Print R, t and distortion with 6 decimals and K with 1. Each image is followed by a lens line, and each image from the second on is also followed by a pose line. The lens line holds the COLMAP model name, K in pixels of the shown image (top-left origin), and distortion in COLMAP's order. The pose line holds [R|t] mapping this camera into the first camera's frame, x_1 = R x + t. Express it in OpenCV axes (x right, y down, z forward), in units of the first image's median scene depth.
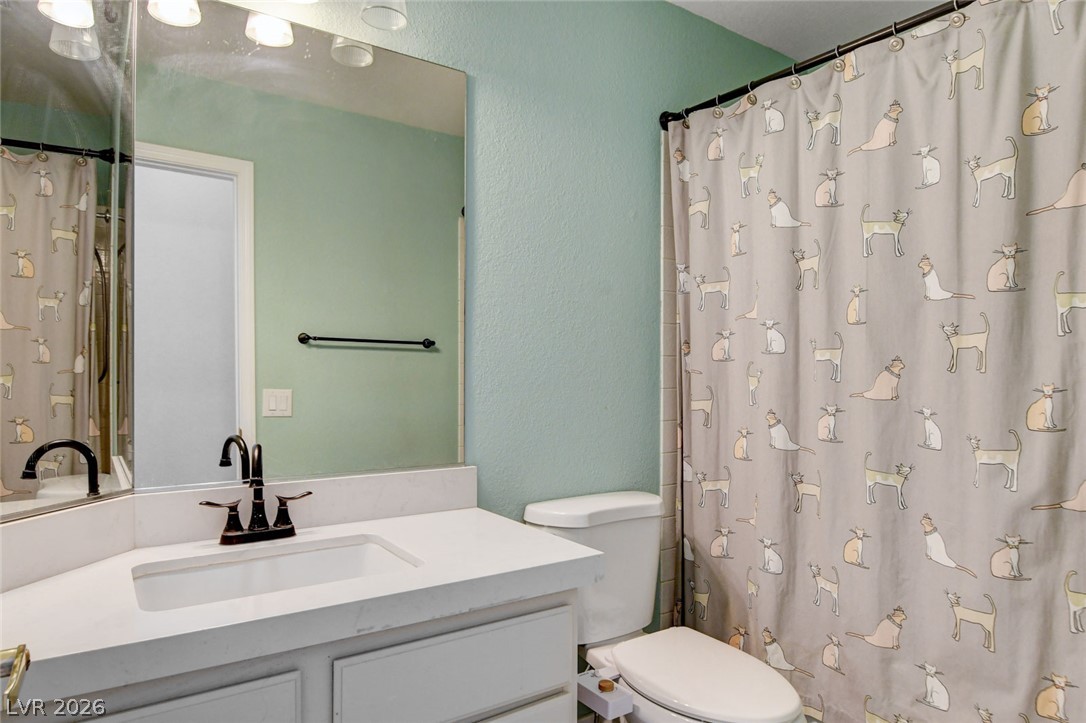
lens RADIAL K [[630.4, 0, 538.5], [0, 630.4, 361.9], [0, 0, 1]] dist [-0.022299, -0.001033]
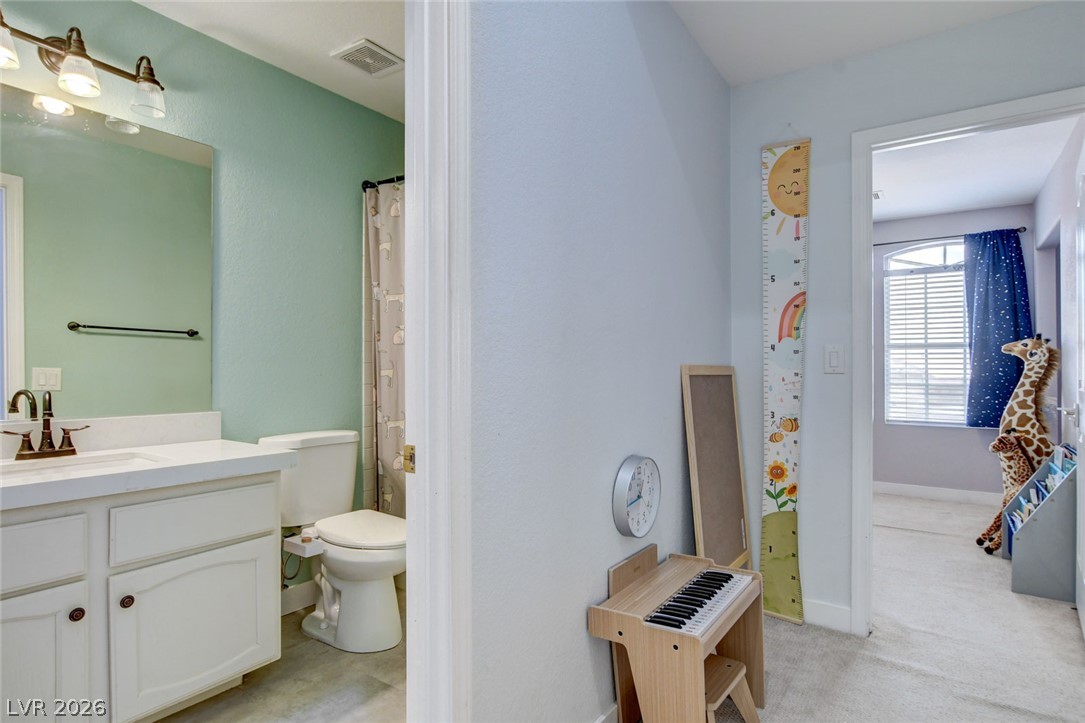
lens RADIAL K [[572.7, 0, 552.4], [0, 572.7, 365.6], [0, 0, 1]] dist [-0.027679, 0.005608]
pose [[0.933098, 0.000327, 0.359622, 0.133845], [-0.002039, 0.999988, 0.004381, 0.044216], [-0.359617, -0.004822, 0.933088, -0.471790]]
